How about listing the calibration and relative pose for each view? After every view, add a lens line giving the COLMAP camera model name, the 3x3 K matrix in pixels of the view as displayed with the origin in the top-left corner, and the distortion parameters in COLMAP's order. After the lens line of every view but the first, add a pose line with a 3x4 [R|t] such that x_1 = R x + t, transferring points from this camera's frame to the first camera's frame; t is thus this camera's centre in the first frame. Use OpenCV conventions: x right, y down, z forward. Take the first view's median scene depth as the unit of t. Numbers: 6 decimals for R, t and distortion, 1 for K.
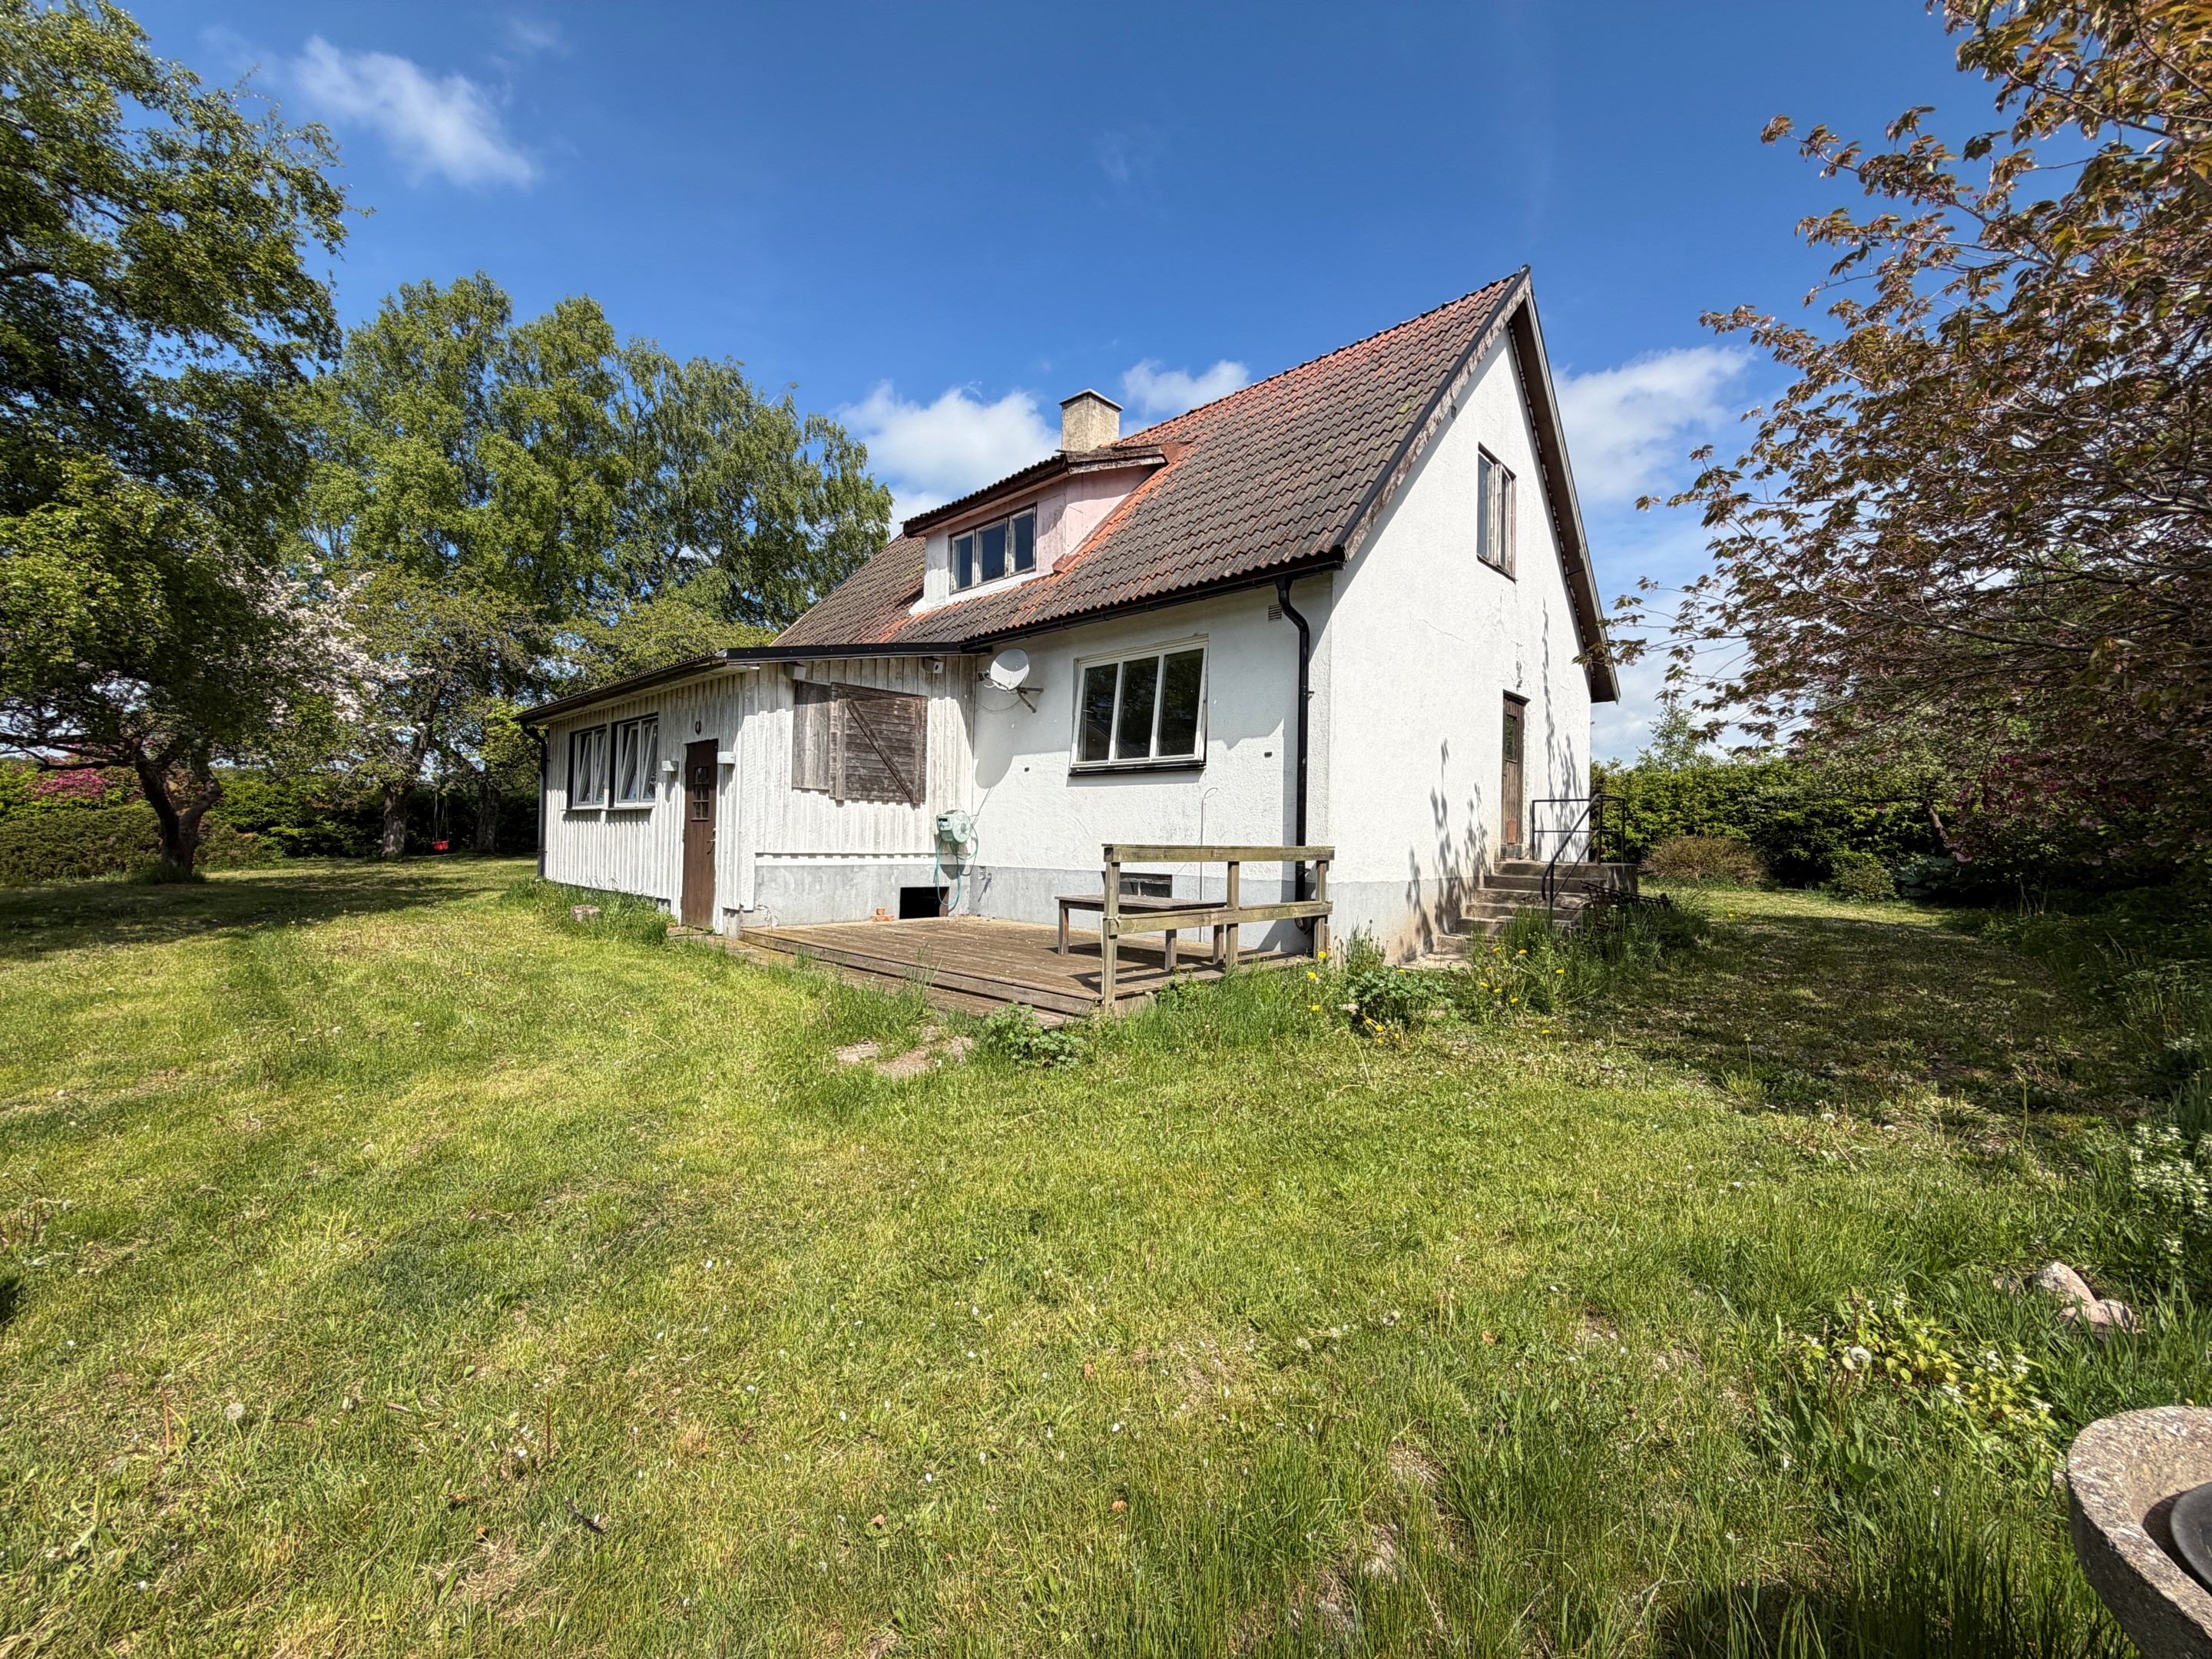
lens RADIAL K [[883.3, 0, 1106.0], [0, 883.3, 829.5], [0, 0, 1]] dist [0.000582, 0.000025]
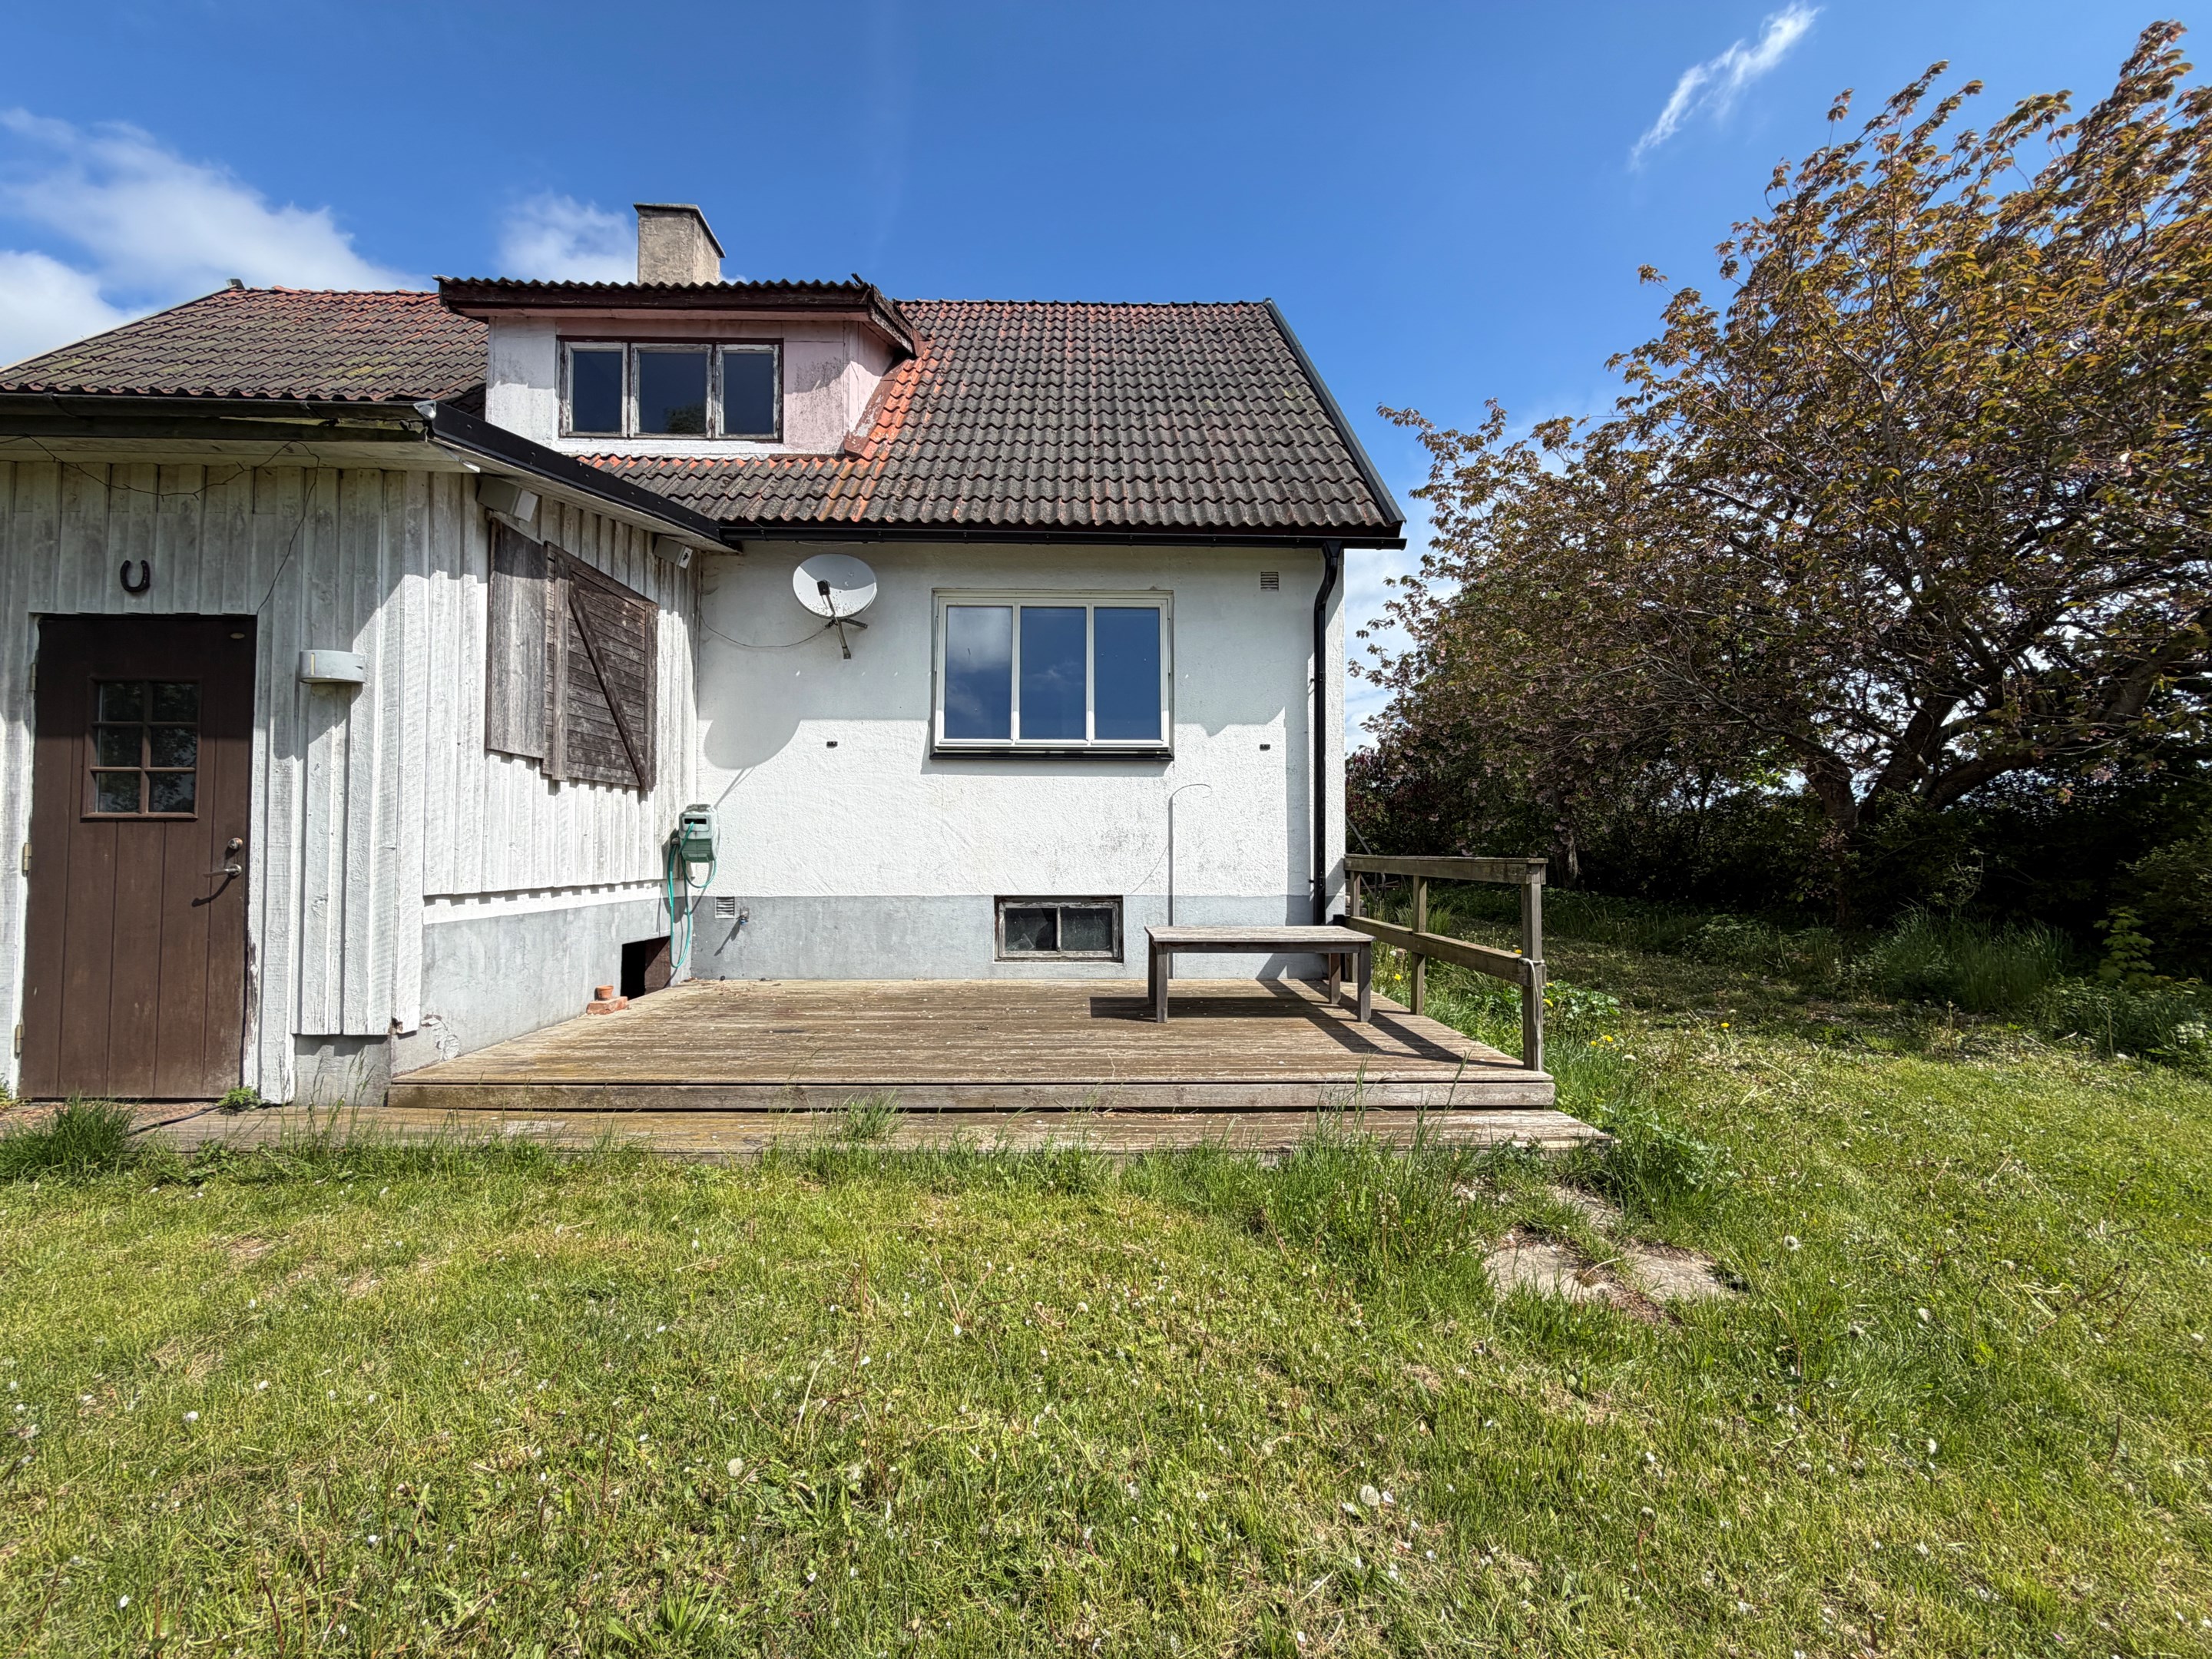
lens RADIAL K [[881.7, 0, 1106.0], [0, 881.7, 829.5], [0, 0, 1]] dist [-0.000198, -0.000018]
pose [[0.704461, 0.000015, 0.709742, -0.434133], [0.002885, 0.999992, -0.002885, -0.003285], [-0.709736, 0.004080, 0.704455, 0.426699]]
